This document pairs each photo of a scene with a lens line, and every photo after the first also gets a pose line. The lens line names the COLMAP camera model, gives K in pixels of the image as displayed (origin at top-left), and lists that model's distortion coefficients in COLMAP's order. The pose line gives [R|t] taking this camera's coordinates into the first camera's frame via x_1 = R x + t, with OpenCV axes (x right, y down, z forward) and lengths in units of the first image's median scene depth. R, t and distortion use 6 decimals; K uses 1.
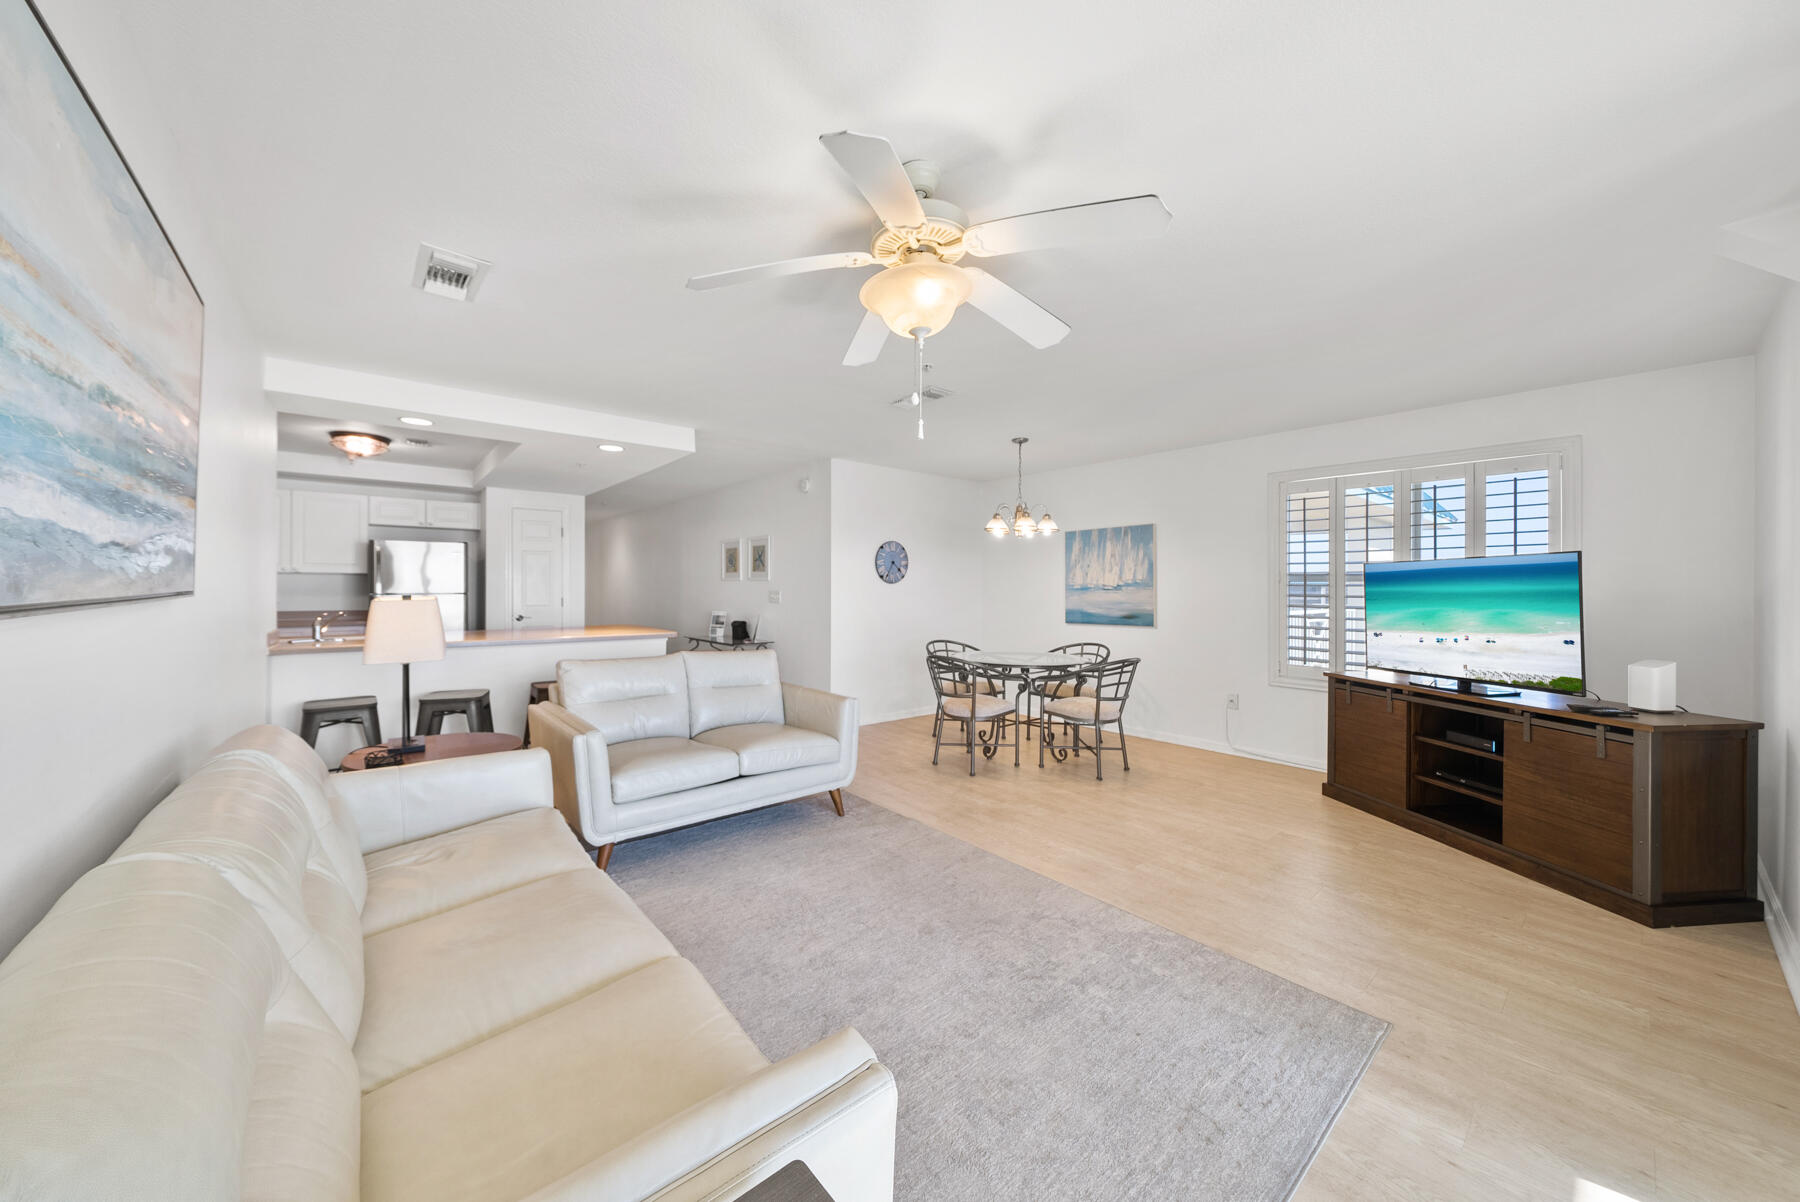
lens RADIAL K [[620.0, 0, 867.2], [0, 620.0, 592.0], [0, 0, 1]] dist [-0.001093, -0.000445]
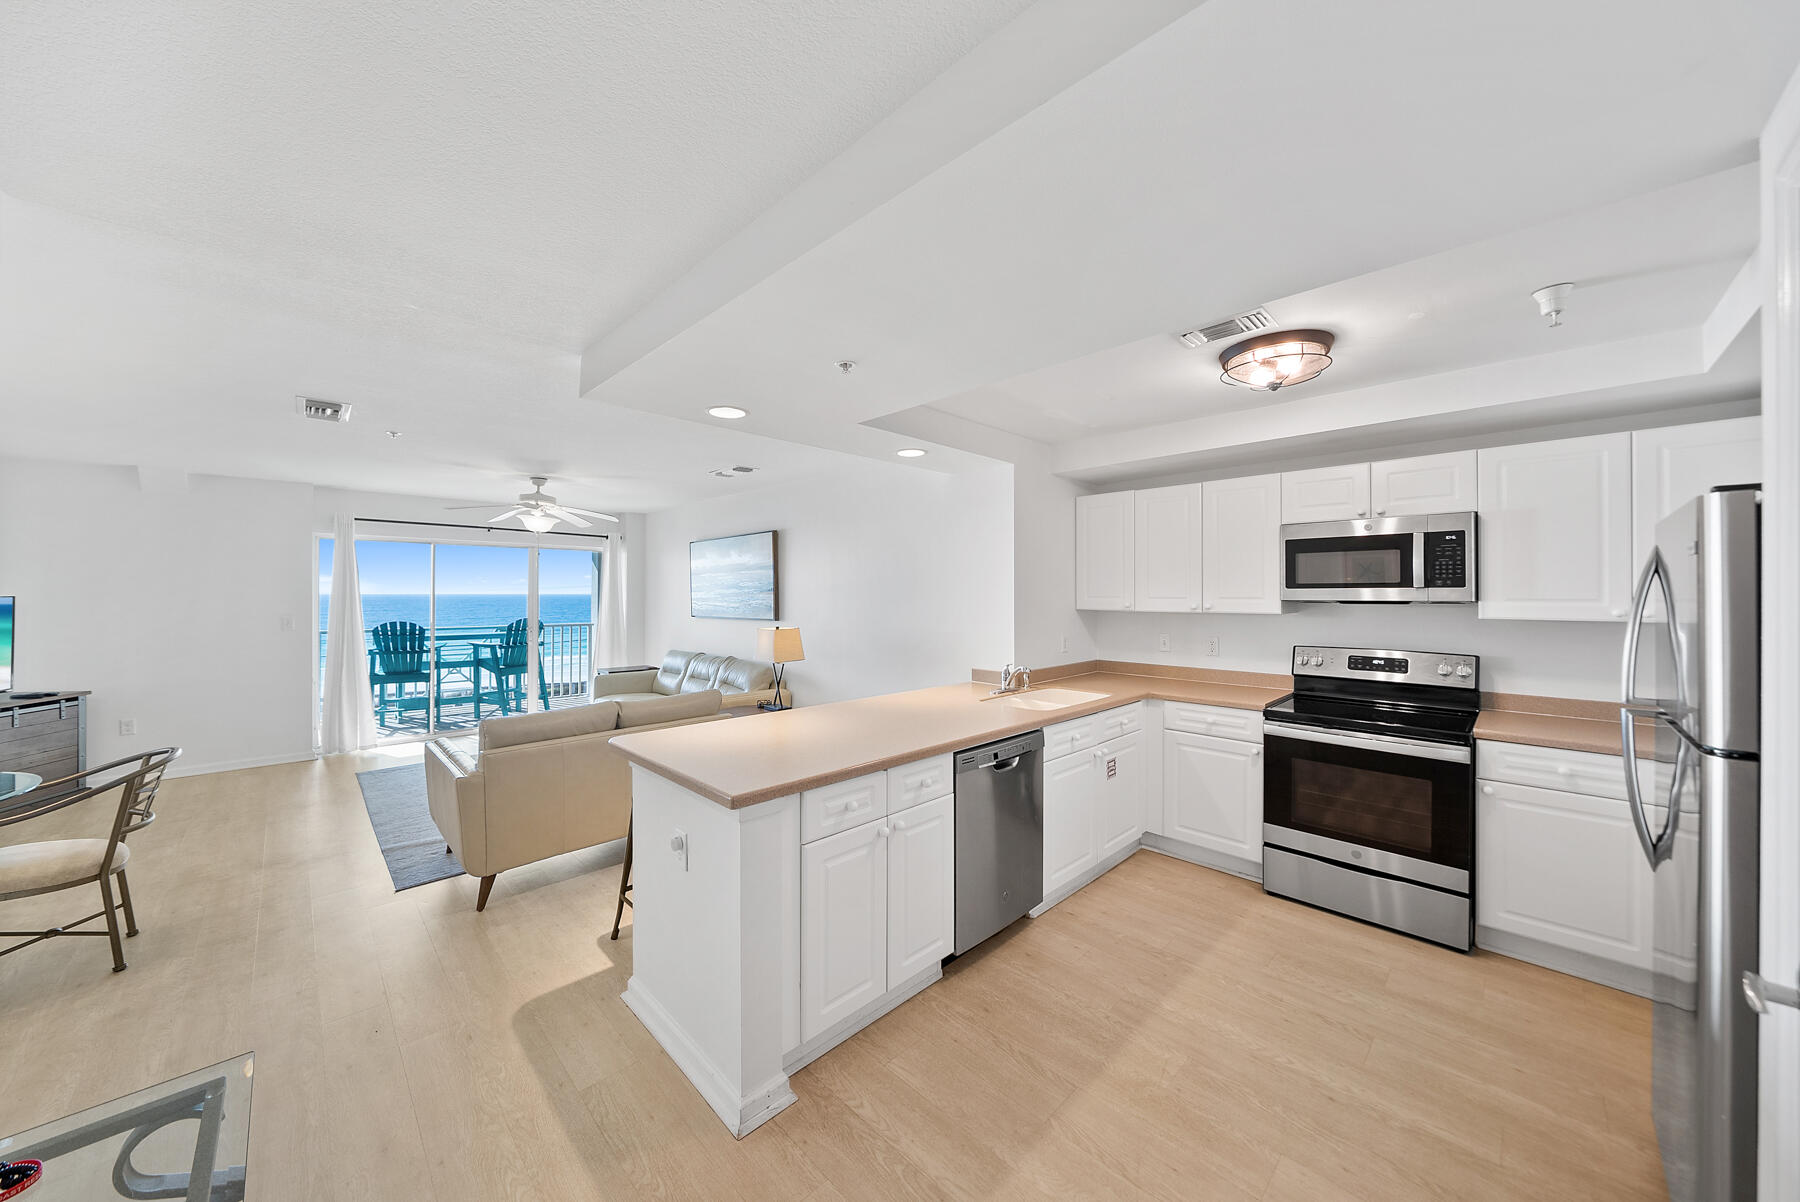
lens RADIAL K [[620.0, 0, 894.5], [0, 620.0, 587.2], [0, 0, 1]] dist [-0.001093, -0.000445]
pose [[-0.995297, -0.009996, -0.096353, -0.619253], [-0.009831, 0.999949, -0.002192, -0.076907], [0.096370, -0.001235, -0.995345, 1.934812]]
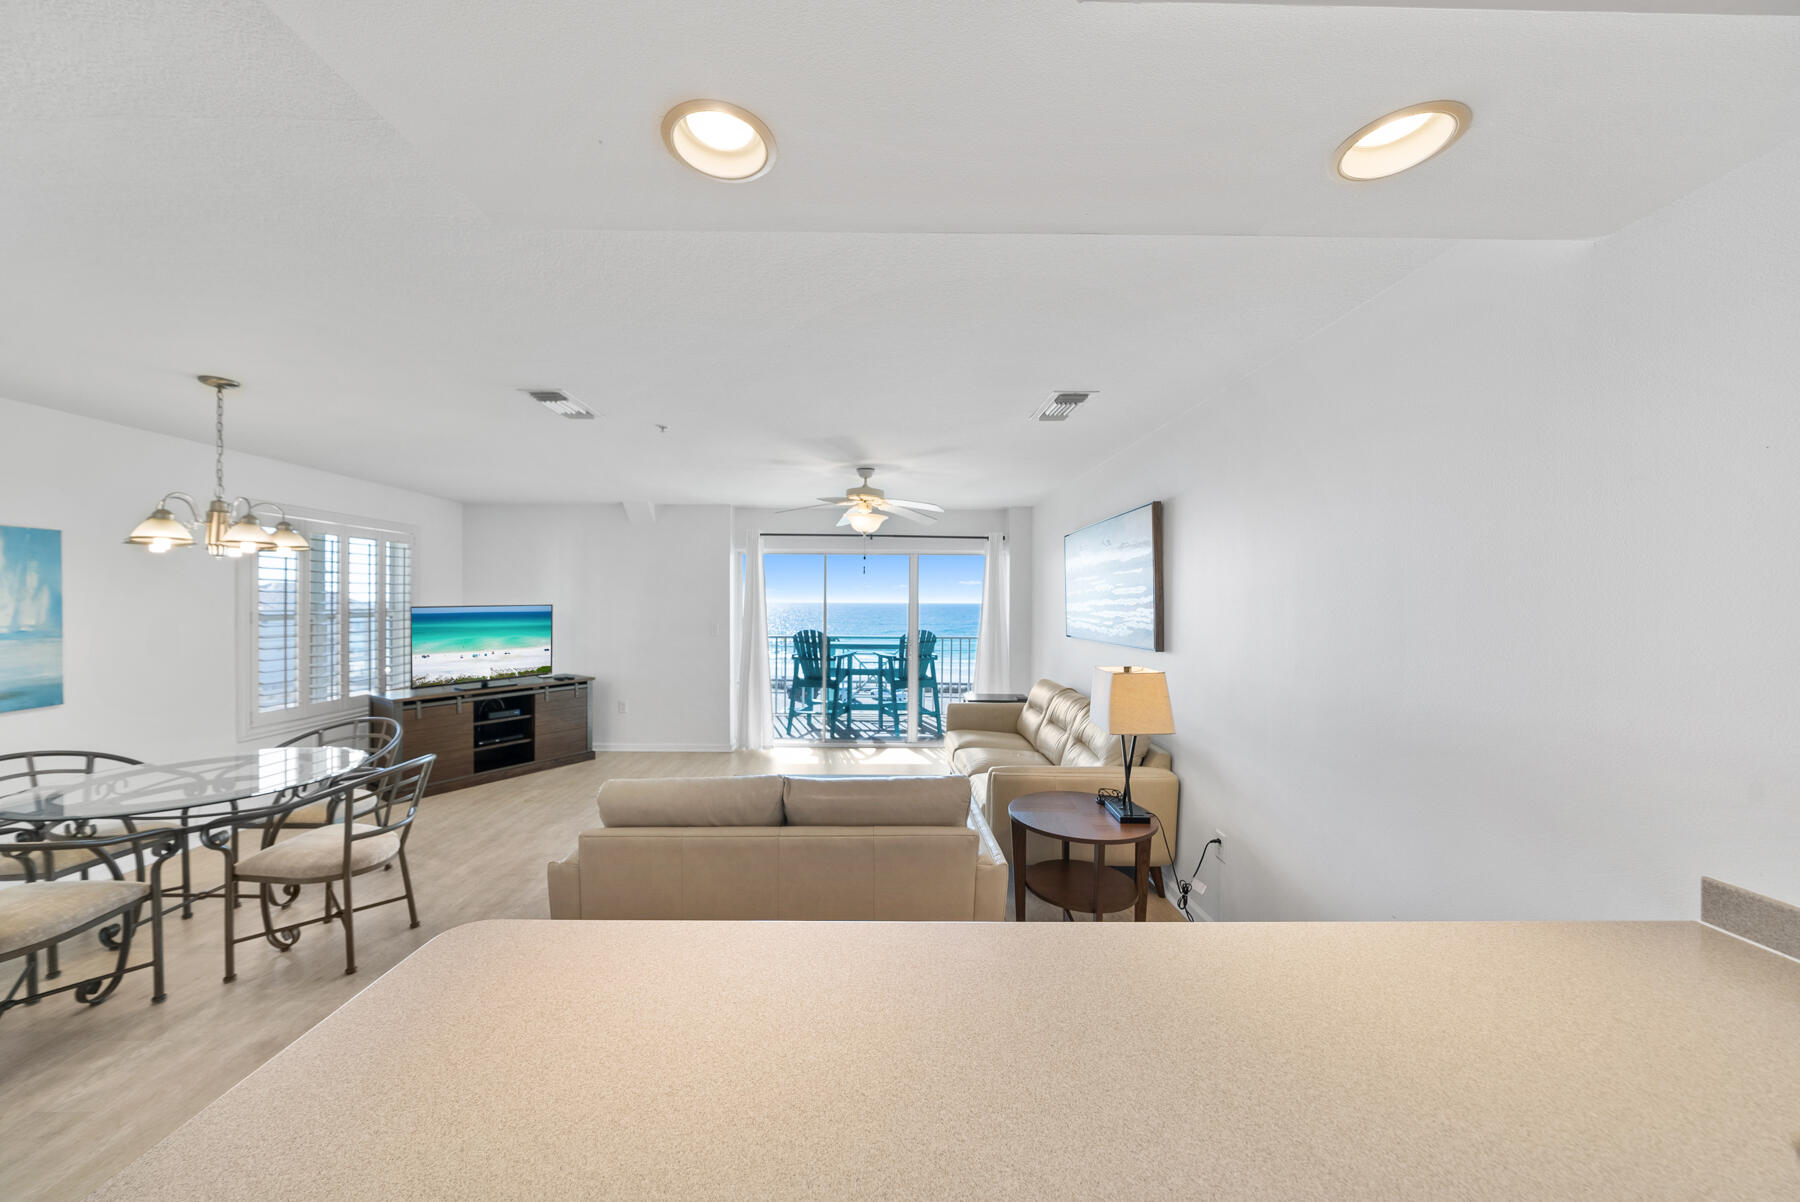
lens RADIAL K [[620.0, 0, 889.4], [0, 620.0, 608.9], [0, 0, 1]] dist [-0.001093, -0.000445]
pose [[-0.785331, -0.019666, 0.618764, -0.730406], [-0.007225, 0.999718, 0.022604, -0.076232], [-0.619034, 0.013281, -0.785252, 1.367976]]
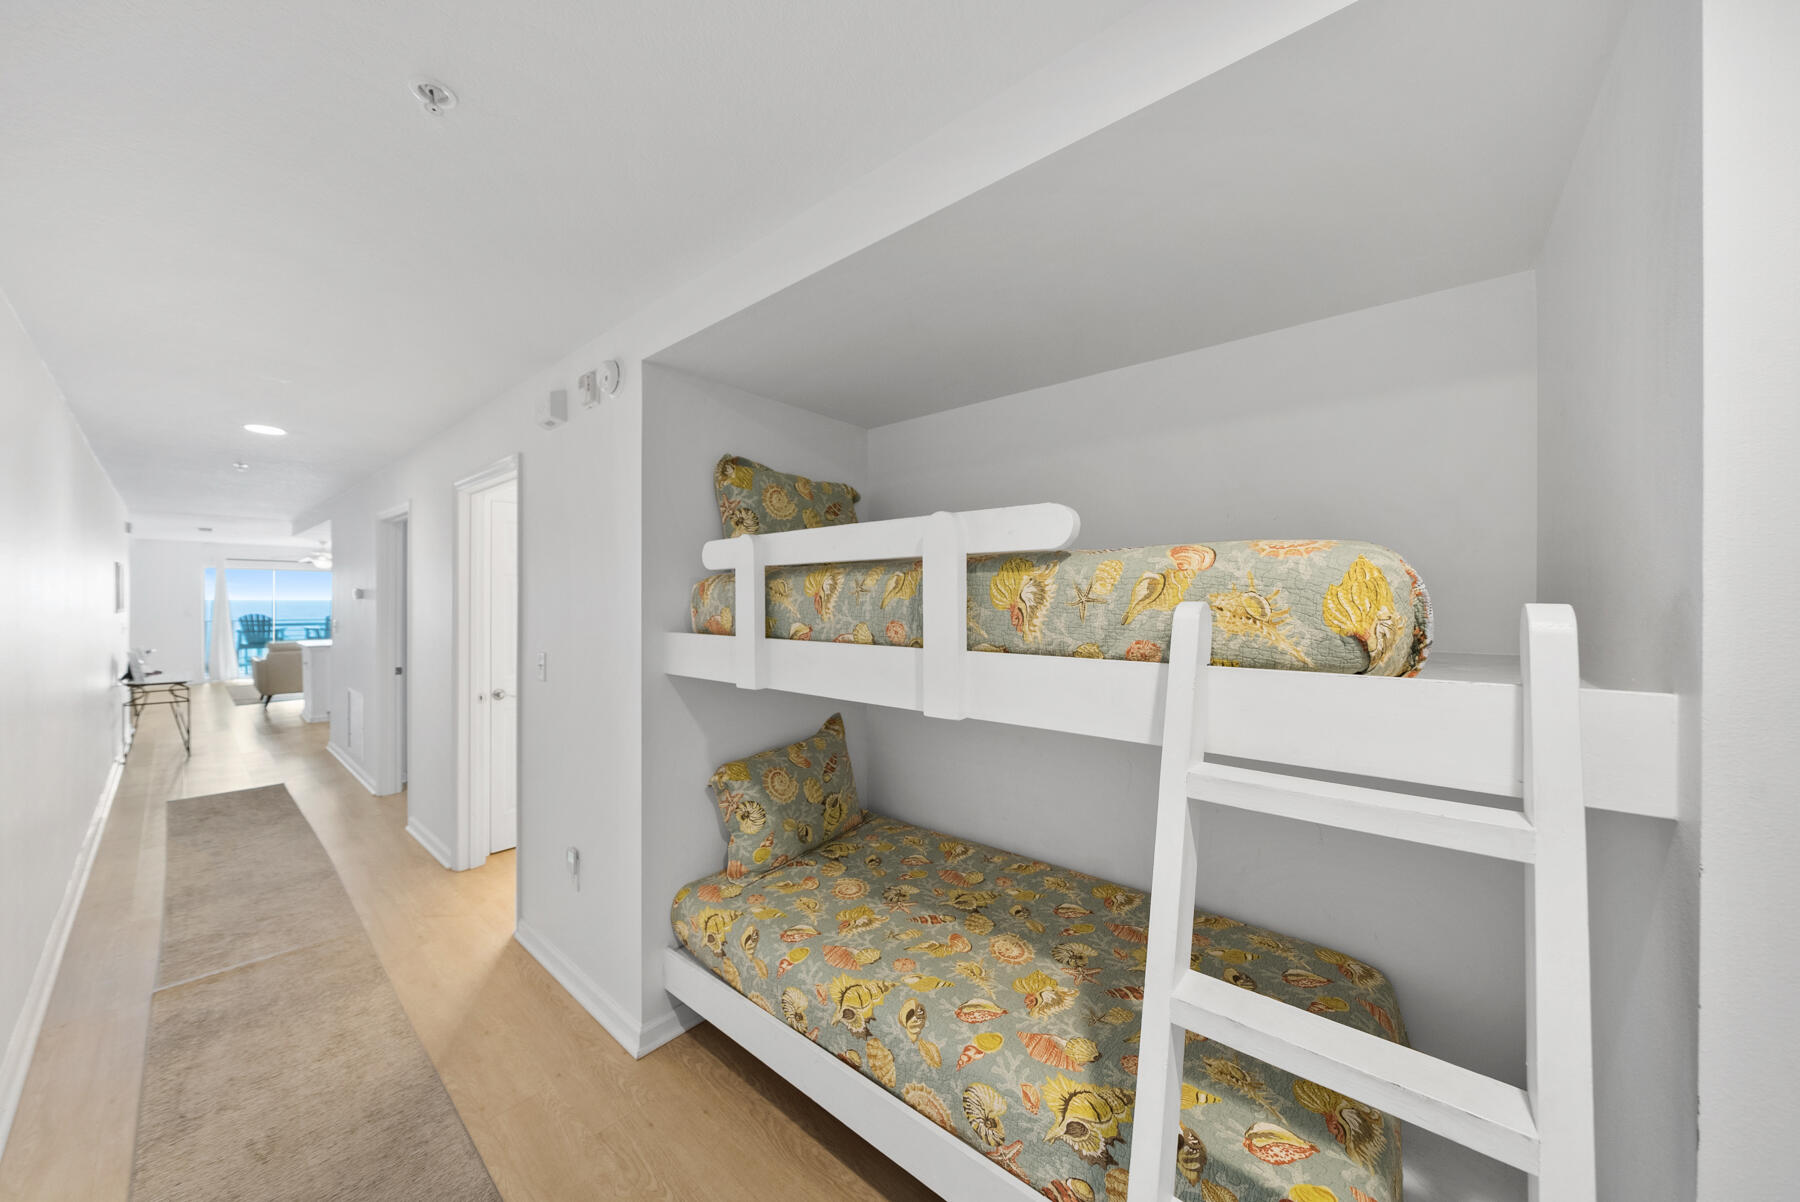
lens RADIAL K [[620.0, 0, 915.0], [0, 620.0, 606.2], [0, 0, 1]] dist [-0.001093, -0.000445]
pose [[-0.981169, 0.007821, -0.192991, -2.087734], [0.005888, 0.999927, 0.010590, -0.023723], [0.193059, 0.009254, -0.981143, 3.800515]]
